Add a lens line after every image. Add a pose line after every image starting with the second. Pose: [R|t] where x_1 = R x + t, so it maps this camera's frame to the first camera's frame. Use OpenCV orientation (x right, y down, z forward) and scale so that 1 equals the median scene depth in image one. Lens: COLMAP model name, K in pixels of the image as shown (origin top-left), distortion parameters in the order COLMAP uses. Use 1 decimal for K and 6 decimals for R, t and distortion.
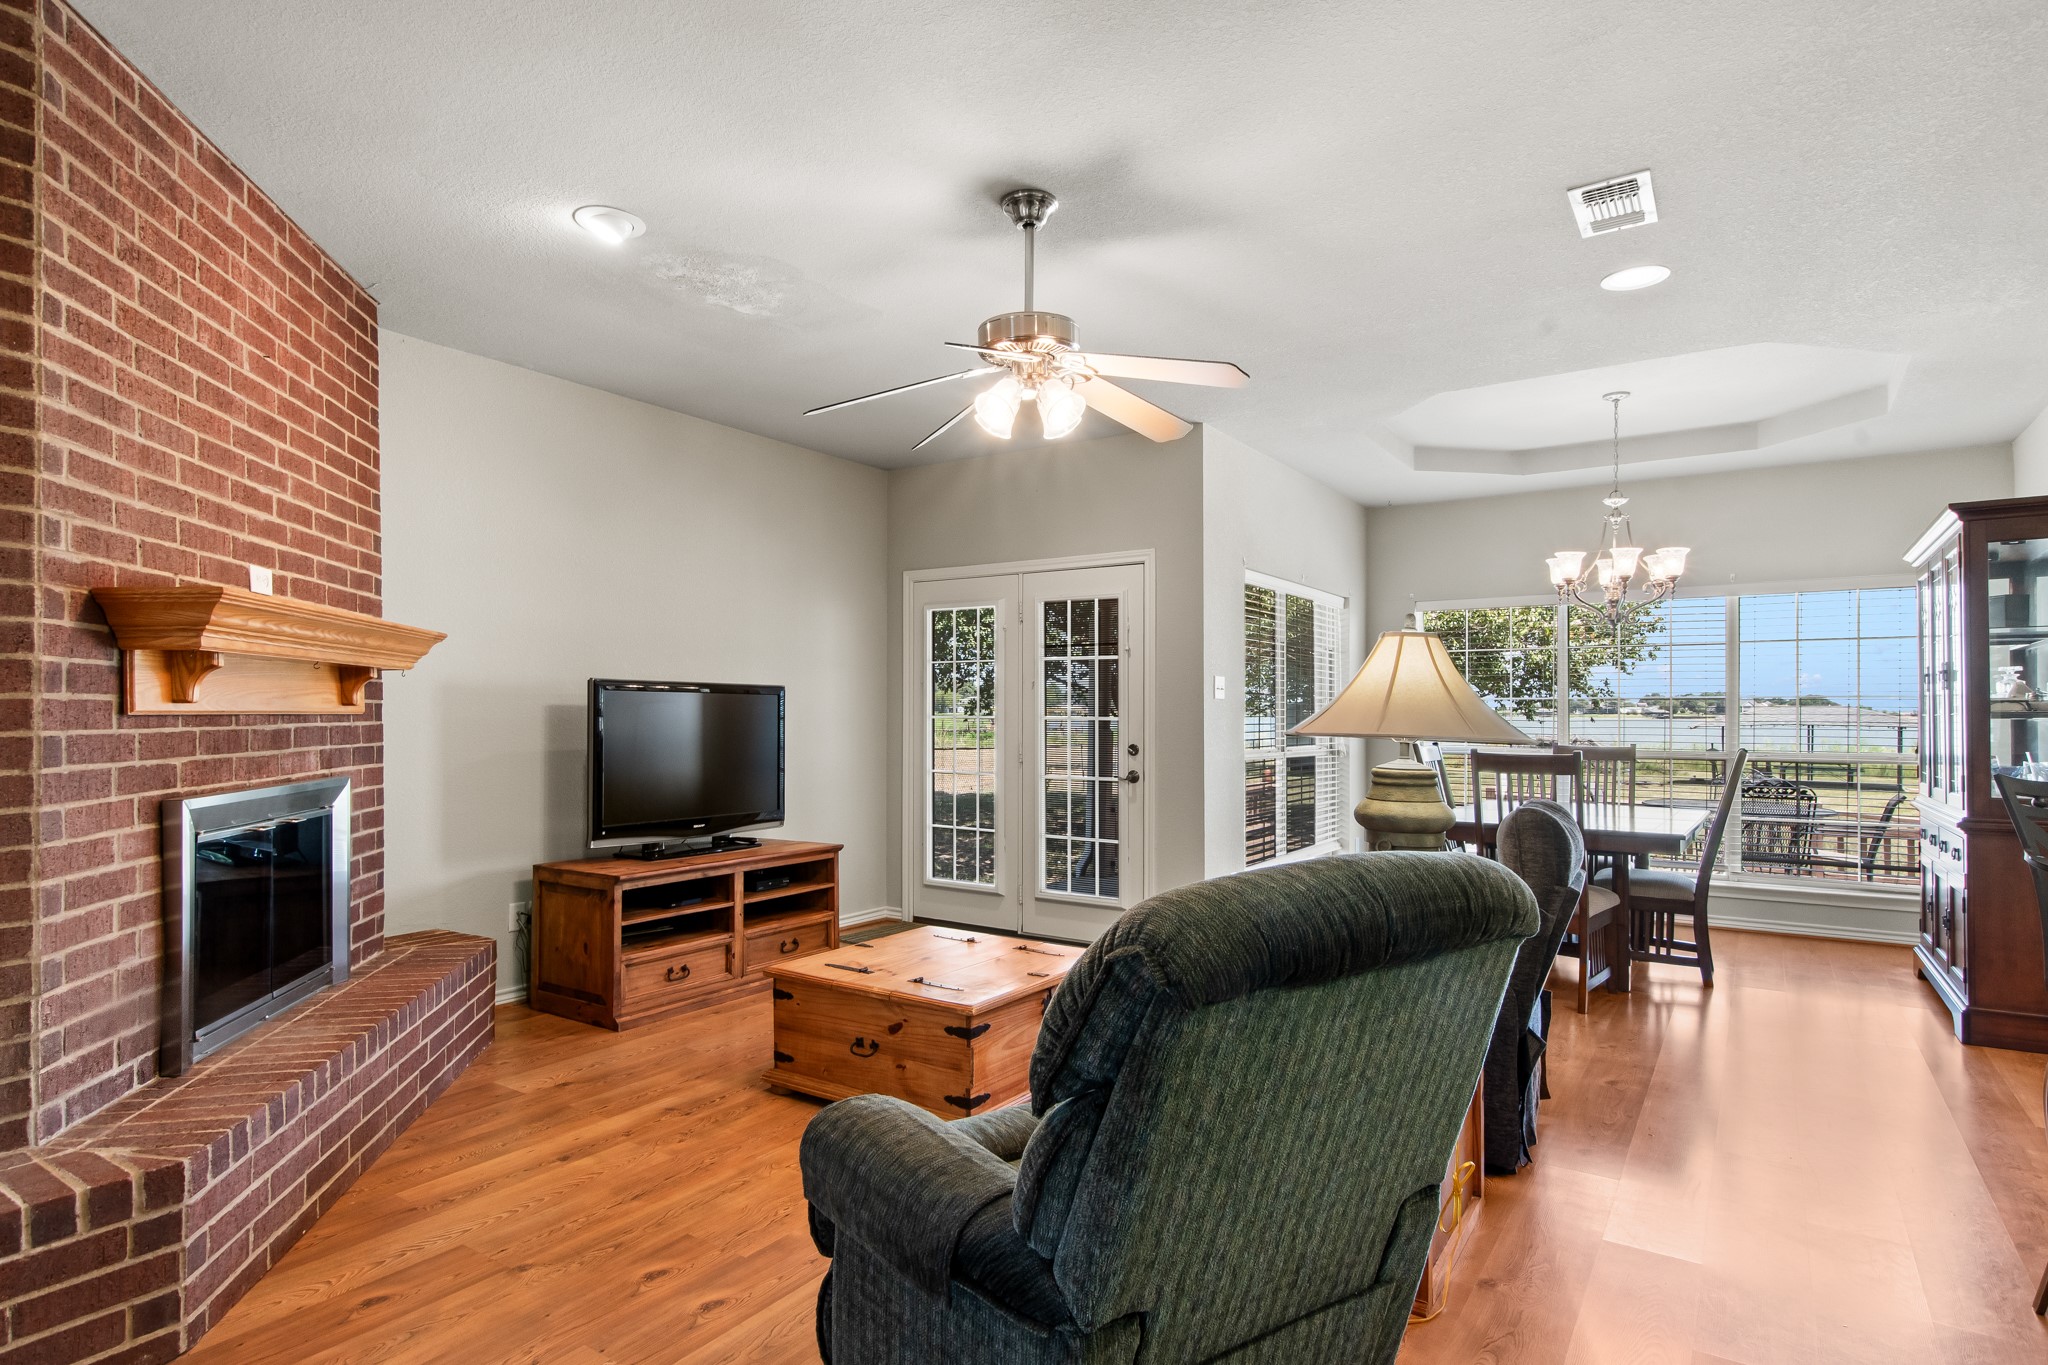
lens RADIAL K [[1086.0, 0, 1020.9], [0, 1086.0, 695.8], [0, 0, 1]] dist [0.007197, 0.001753]
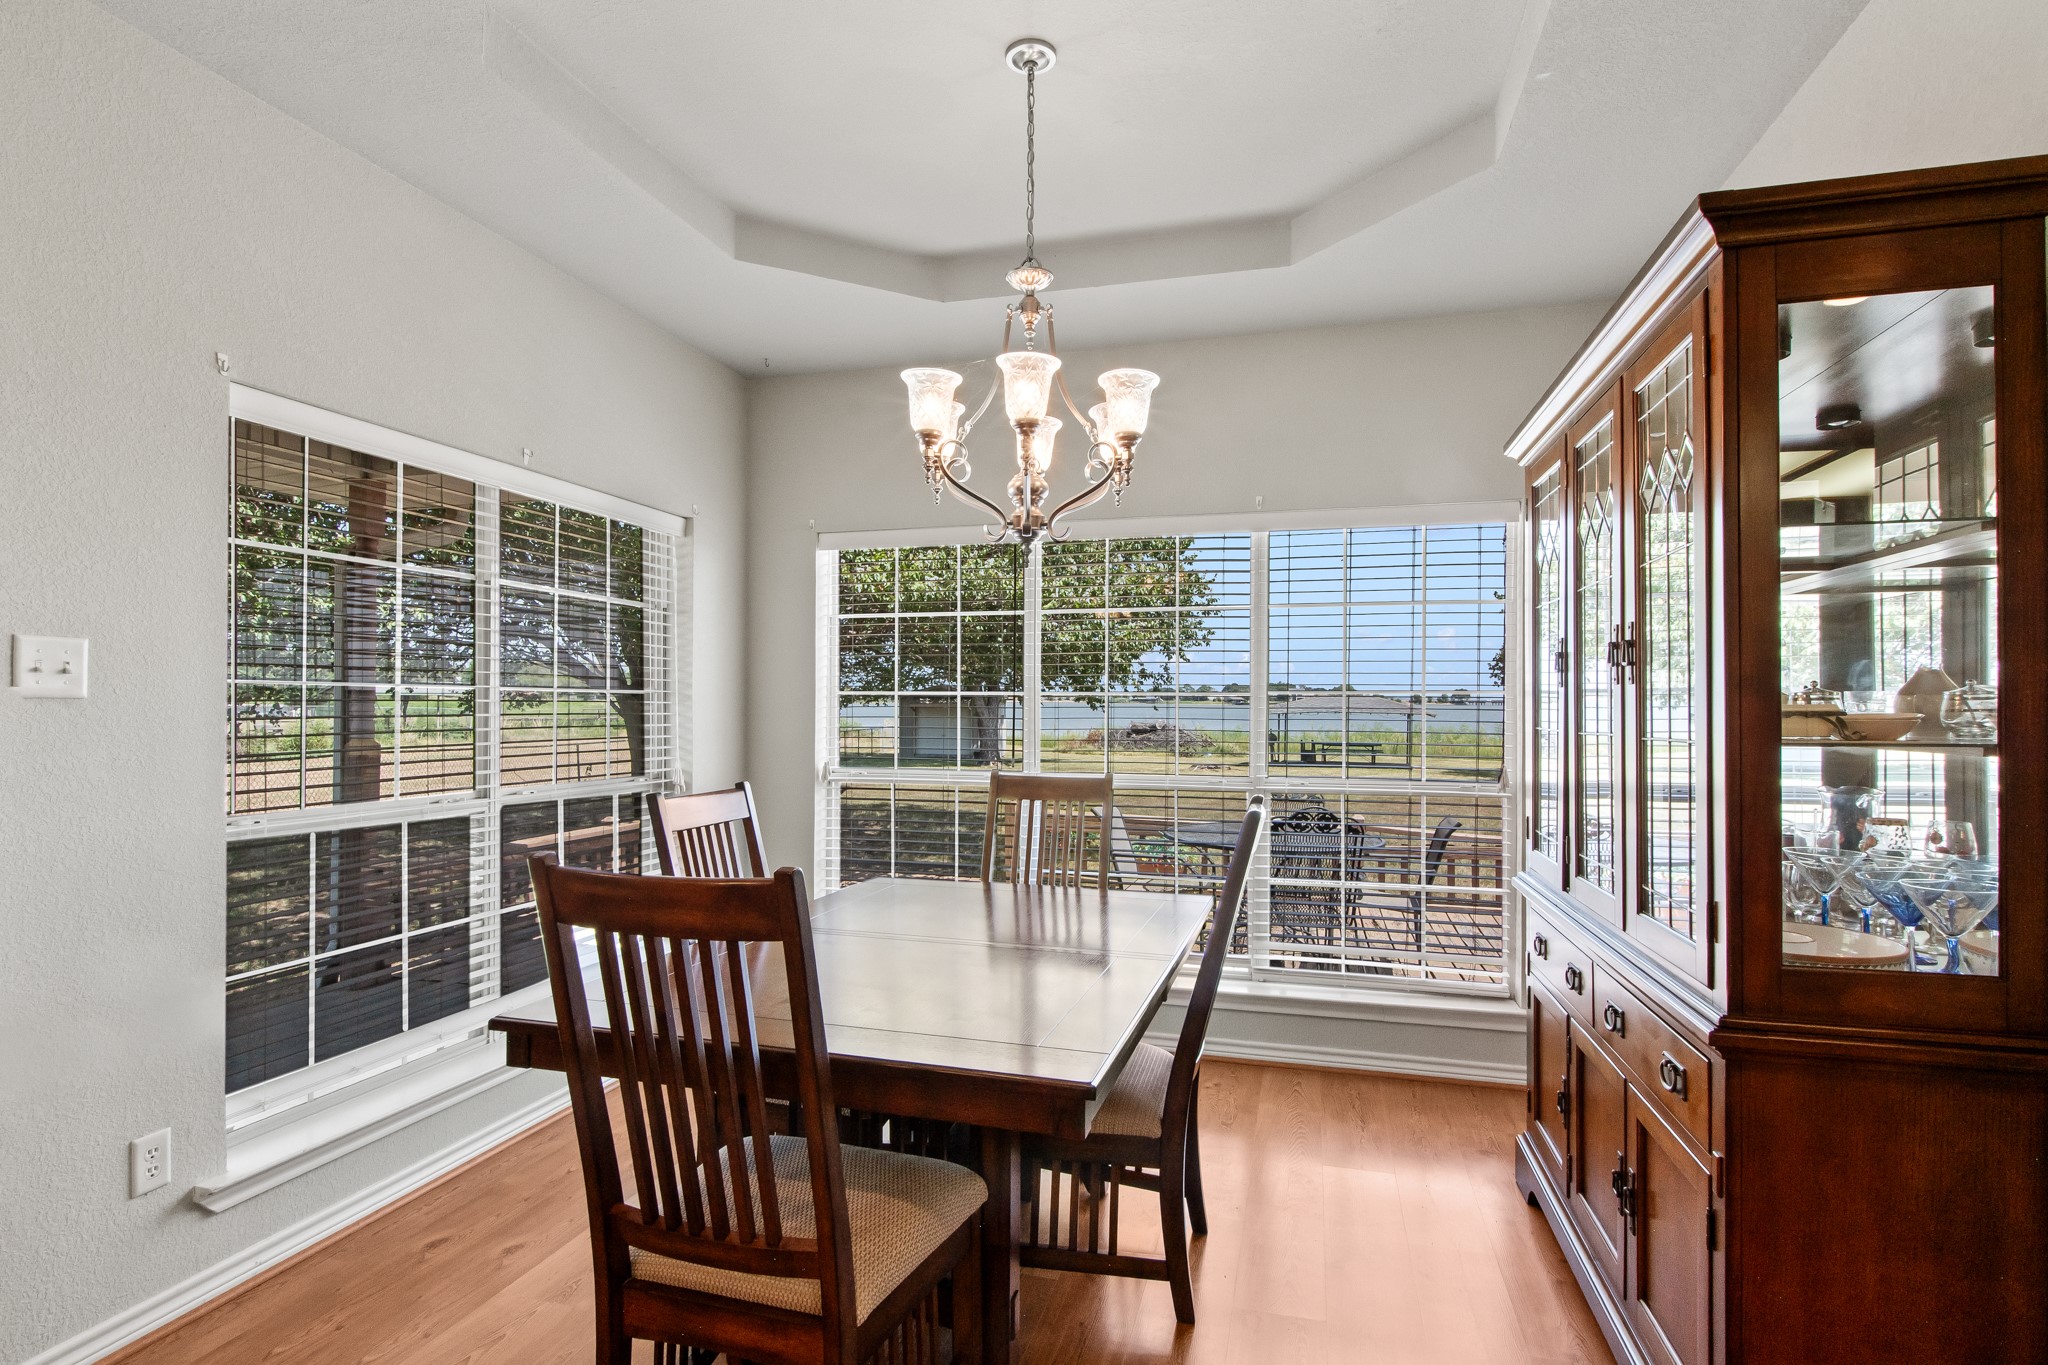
lens RADIAL K [[1048.7, 0, 1039.6], [0, 1048.7, 699.8], [0, 0, 1]] dist [-0.000346, -0.000120]
pose [[0.940394, -0.003177, 0.340072, 0.395816], [-0.002736, 0.999853, 0.016906, -0.004692], [-0.340076, -0.016829, 0.940248, 0.569798]]
